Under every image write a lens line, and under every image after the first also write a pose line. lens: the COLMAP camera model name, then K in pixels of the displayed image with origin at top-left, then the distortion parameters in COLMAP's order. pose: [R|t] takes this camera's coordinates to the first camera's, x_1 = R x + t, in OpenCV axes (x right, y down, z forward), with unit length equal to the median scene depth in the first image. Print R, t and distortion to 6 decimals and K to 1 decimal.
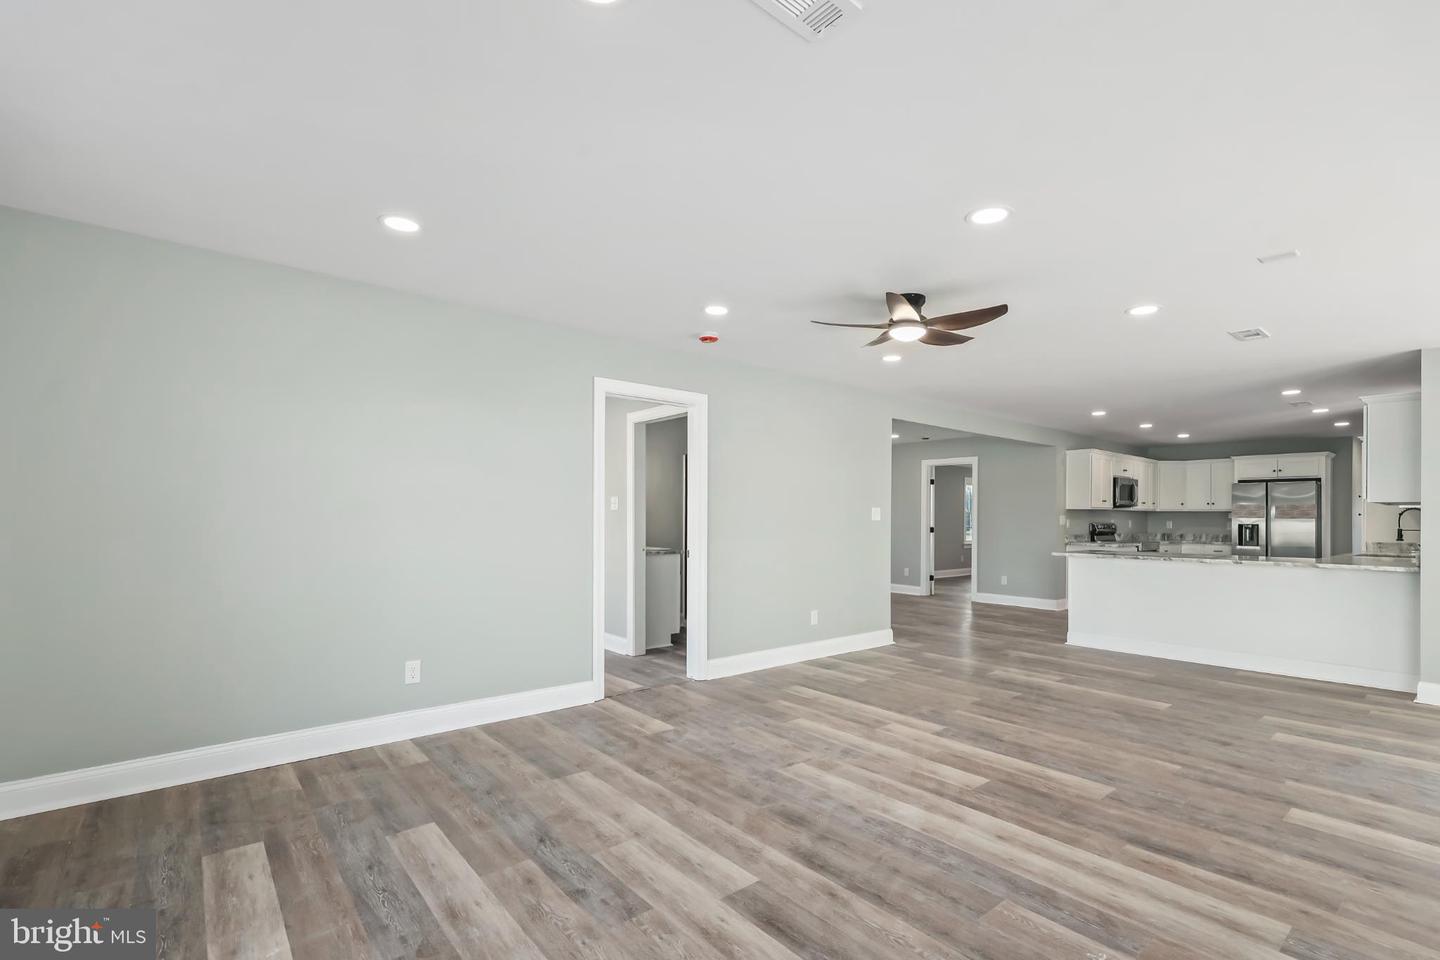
lens RADIAL K [[653.2, 0, 729.0], [0, 653.2, 521.2], [0, 0, 1]] dist [0.002510, 0.000407]
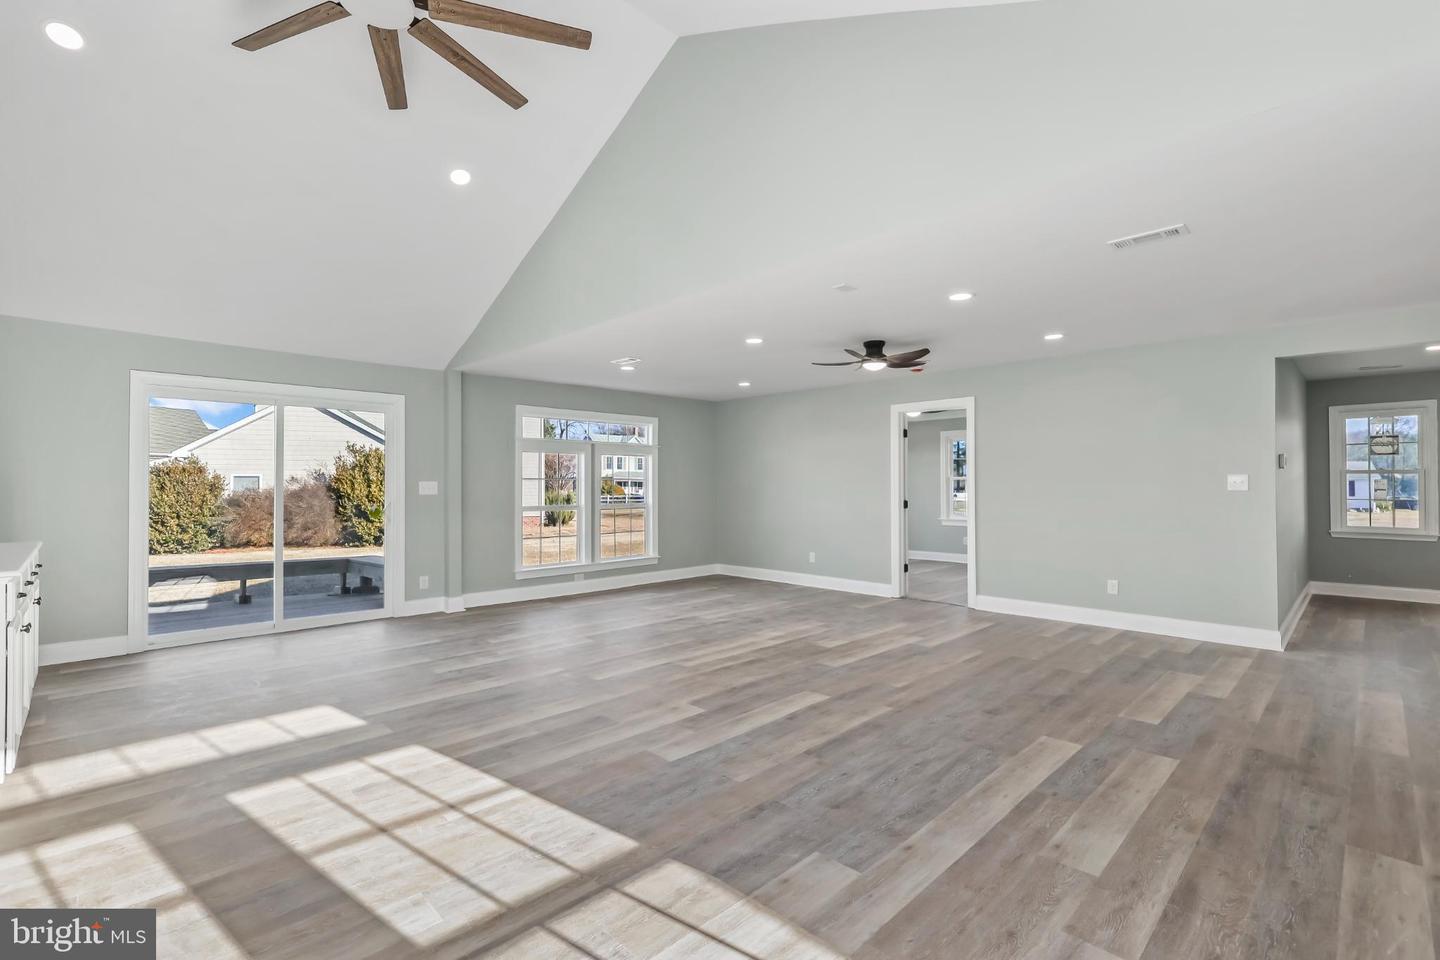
lens RADIAL K [[641.3, 0, 724.5], [0, 641.3, 486.0], [0, 0, 1]] dist [0.001363, -0.000549]
pose [[0.090319, -0.008538, -0.995876, 1.673303], [-0.004202, 0.999951, -0.008954, 0.006707], [0.995904, 0.004993, 0.090279, 0.502554]]
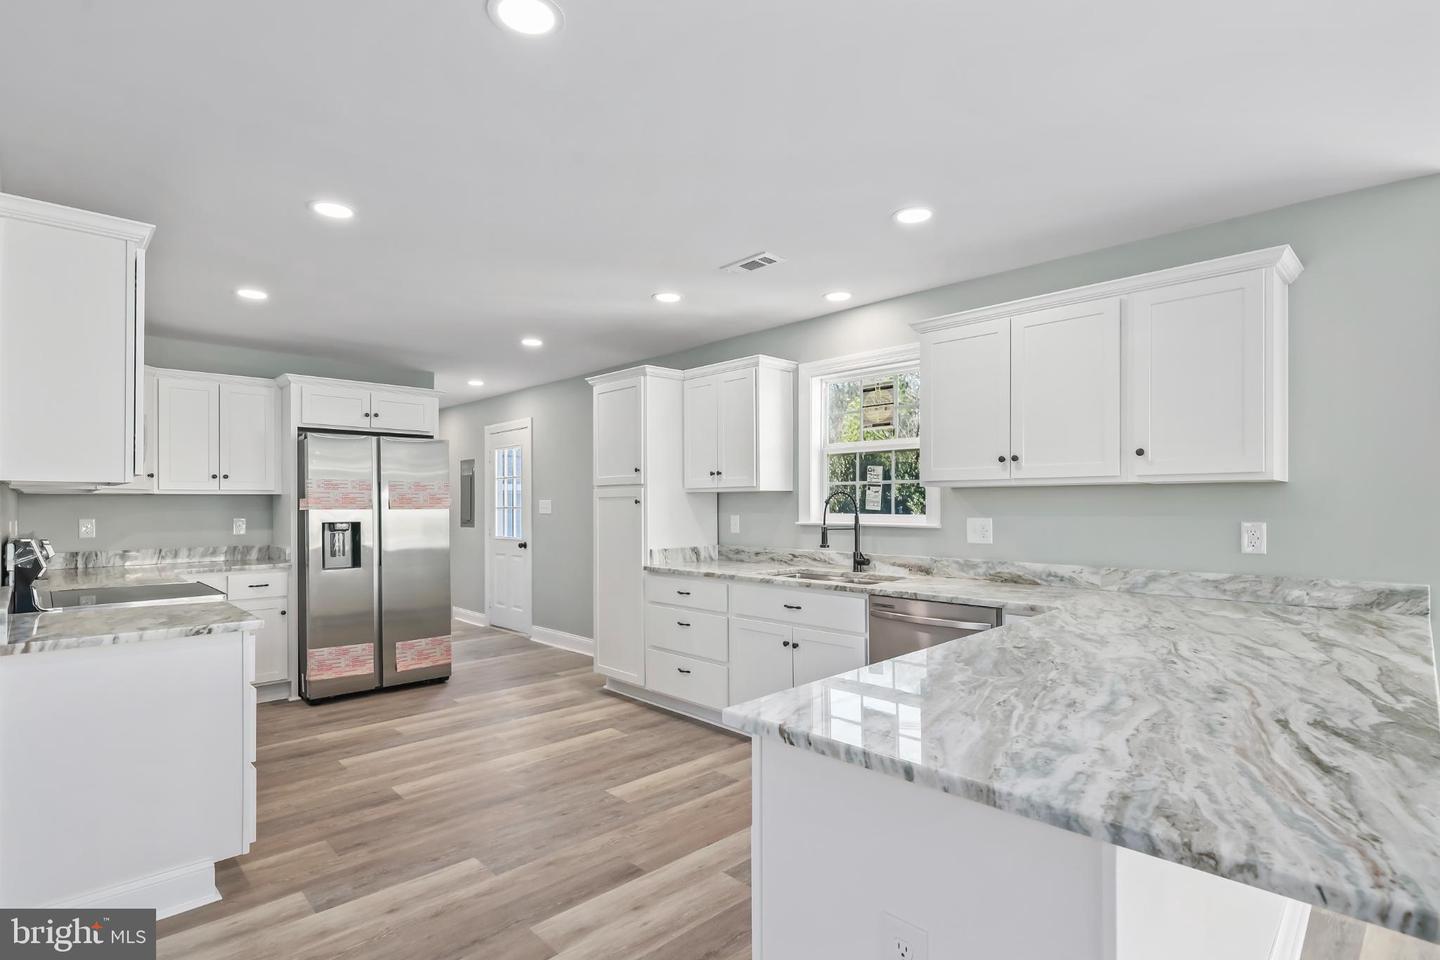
lens RADIAL K [[711.1, 0, 723.2], [0, 711.1, 499.7], [0, 0, 1]] dist [-0.002438, 0.000056]
pose [[-0.064919, -0.000866, 0.997890, 0.669918], [0.009325, 0.999955, 0.001475, -0.025585], [-0.997847, 0.009402, -0.064908, 1.919607]]
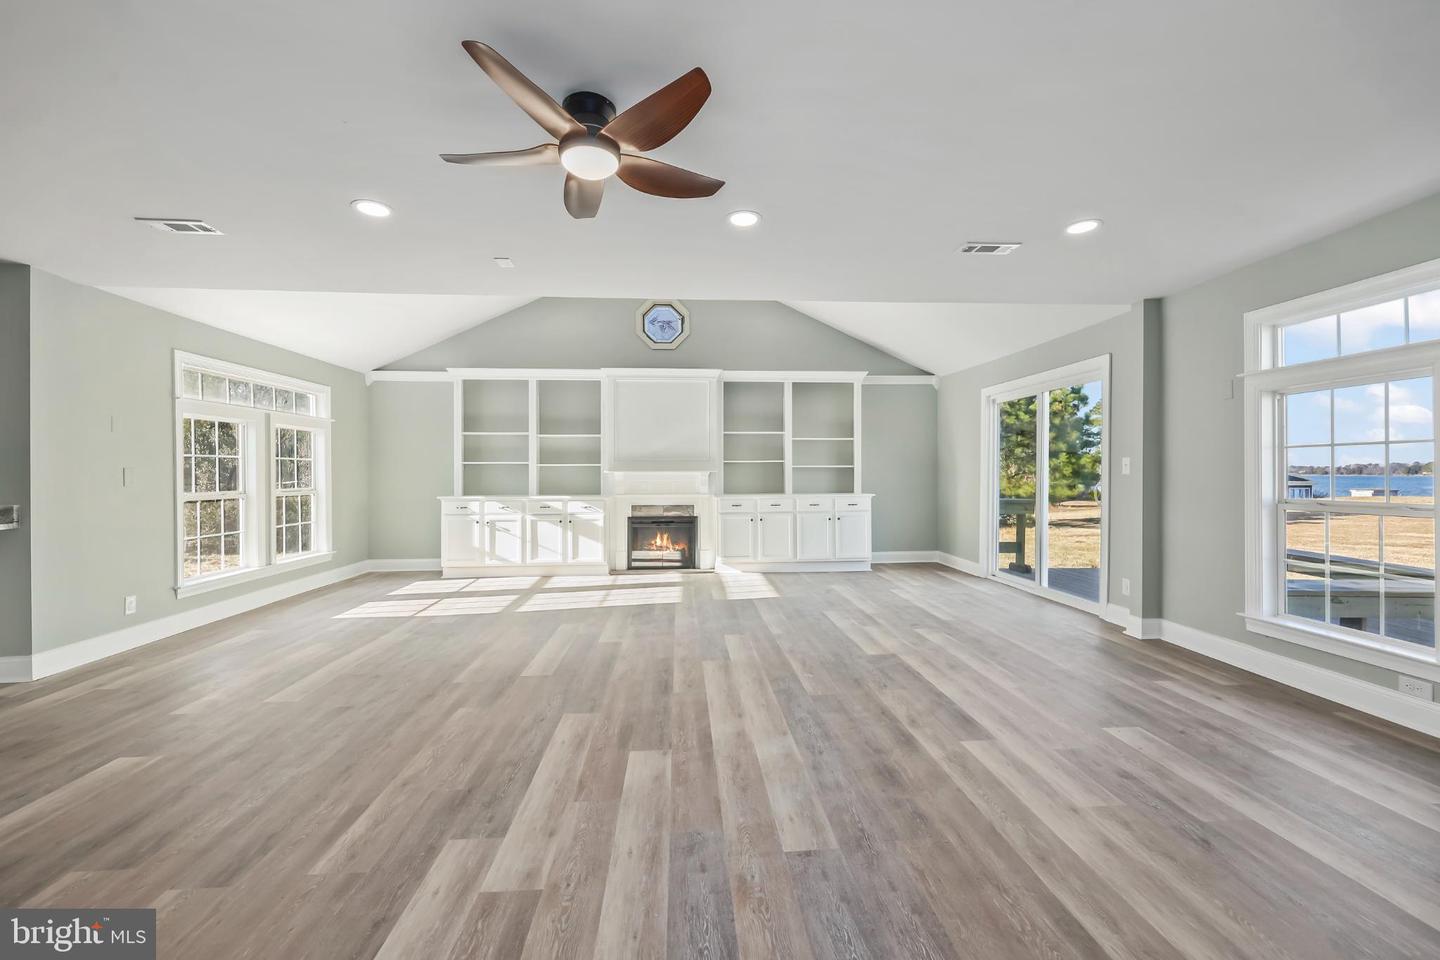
lens RADIAL K [[589.9, 0, 717.6], [0, 589.9, 475.5], [0, 0, 1]] dist [0.000980, 0.000082]
pose [[-0.809190, -0.006028, 0.587516, -0.150504], [0.002956, 0.999893, 0.014330, 0.001573], [-0.587540, 0.013333, -0.809085, 1.344136]]
